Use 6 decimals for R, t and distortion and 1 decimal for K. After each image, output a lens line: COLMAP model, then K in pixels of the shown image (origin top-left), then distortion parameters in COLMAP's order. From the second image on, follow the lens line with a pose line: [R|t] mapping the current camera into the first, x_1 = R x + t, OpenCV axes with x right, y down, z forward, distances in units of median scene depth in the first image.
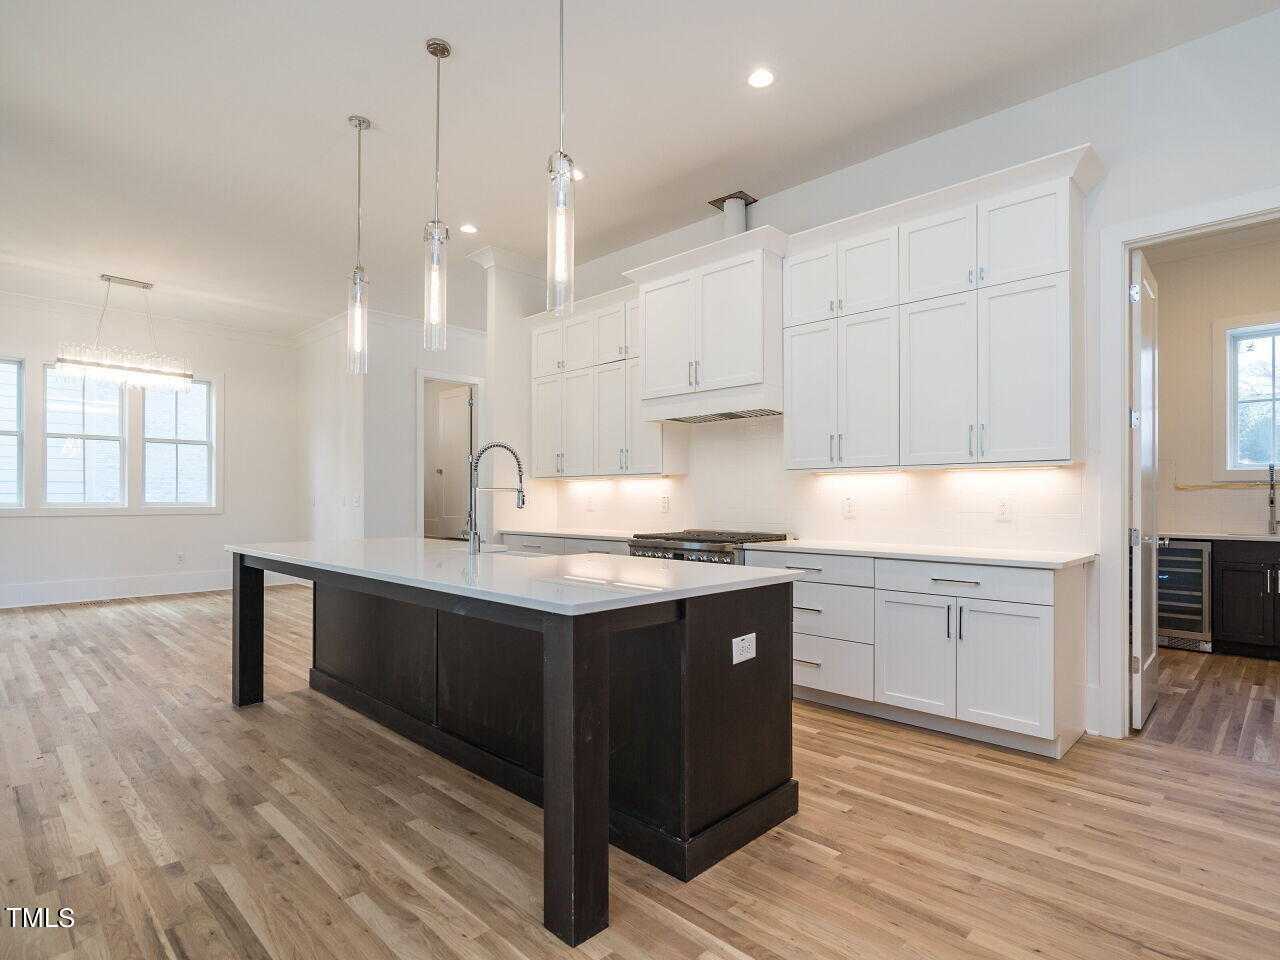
lens RADIAL K [[667.2, 0, 647.3], [0, 667.2, 493.1], [0, 0, 1]] dist [-0.001283, 0.001084]
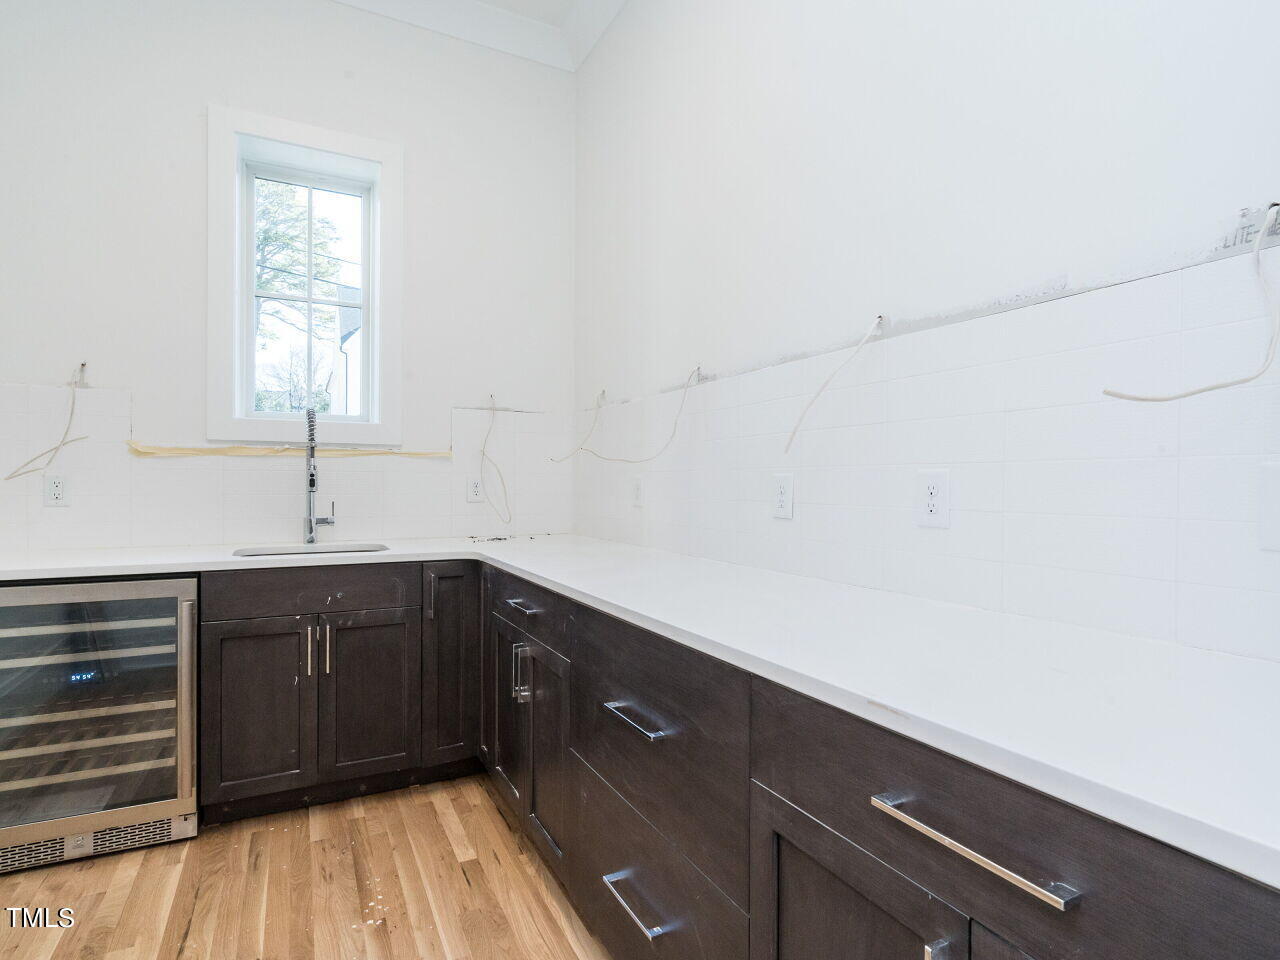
lens RADIAL K [[667.2, 0, 644.5], [0, 667.2, 488.7], [0, 0, 1]] dist [-0.001283, 0.001084]
pose [[0.310176, 0.000607, 0.950679, 0.532820], [-0.005453, 0.999984, 0.001141, 0.016496], [-0.950664, -0.005538, 0.310174, 0.601820]]
